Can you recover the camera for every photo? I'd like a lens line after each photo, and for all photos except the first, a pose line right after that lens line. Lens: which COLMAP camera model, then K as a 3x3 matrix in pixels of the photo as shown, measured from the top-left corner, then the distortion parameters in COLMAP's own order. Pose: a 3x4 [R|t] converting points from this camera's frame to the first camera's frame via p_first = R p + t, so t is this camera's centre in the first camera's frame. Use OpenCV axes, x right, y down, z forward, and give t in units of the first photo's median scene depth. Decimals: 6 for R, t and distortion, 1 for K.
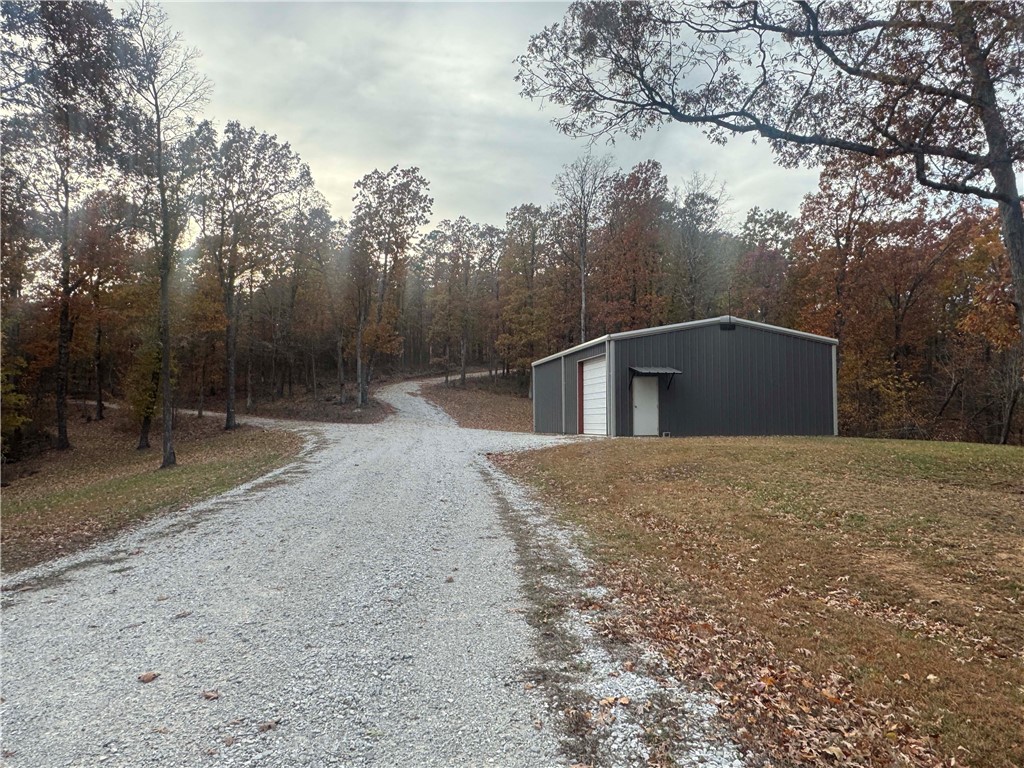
lens RADIAL K [[718.4, 0, 512.0], [0, 718.4, 384.0], [0, 0, 1]] dist [-0.001656, -0.000353]
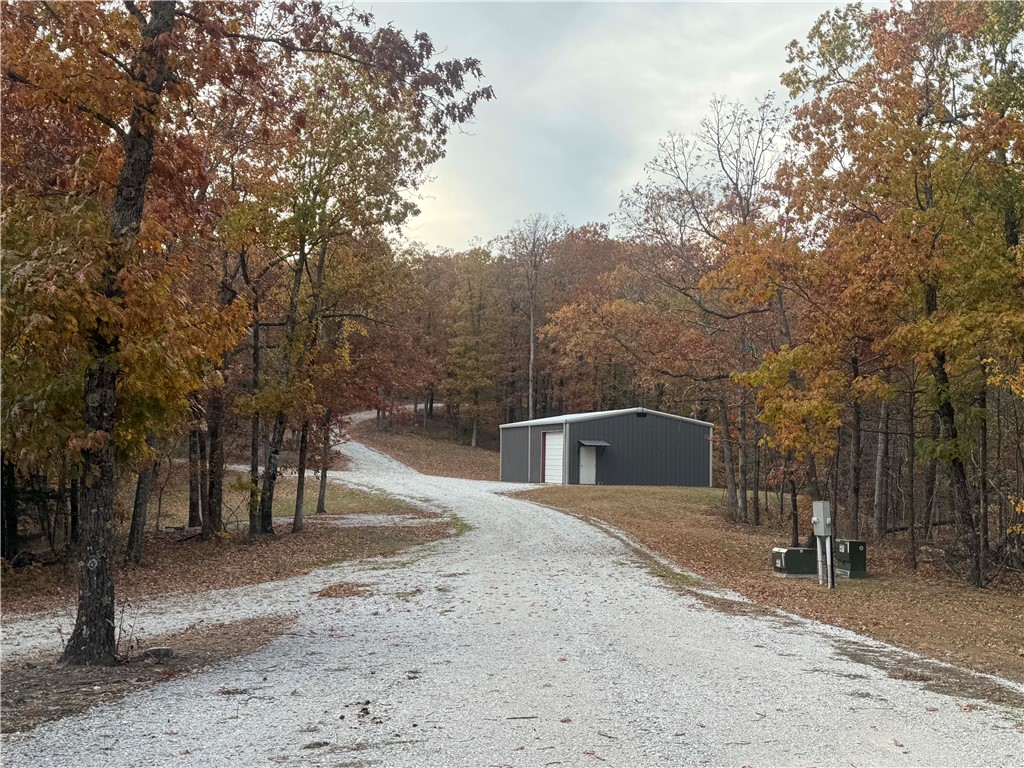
lens RADIAL K [[1283.1, 0, 512.0], [0, 1283.1, 384.0], [0, 0, 1]] dist [0.002963, 0.001022]
pose [[0.992308, 0.028001, 0.120582, -0.300085], [-0.027328, 0.999600, -0.007231, -0.114560], [-0.120737, 0.003880, 0.992677, -1.648672]]
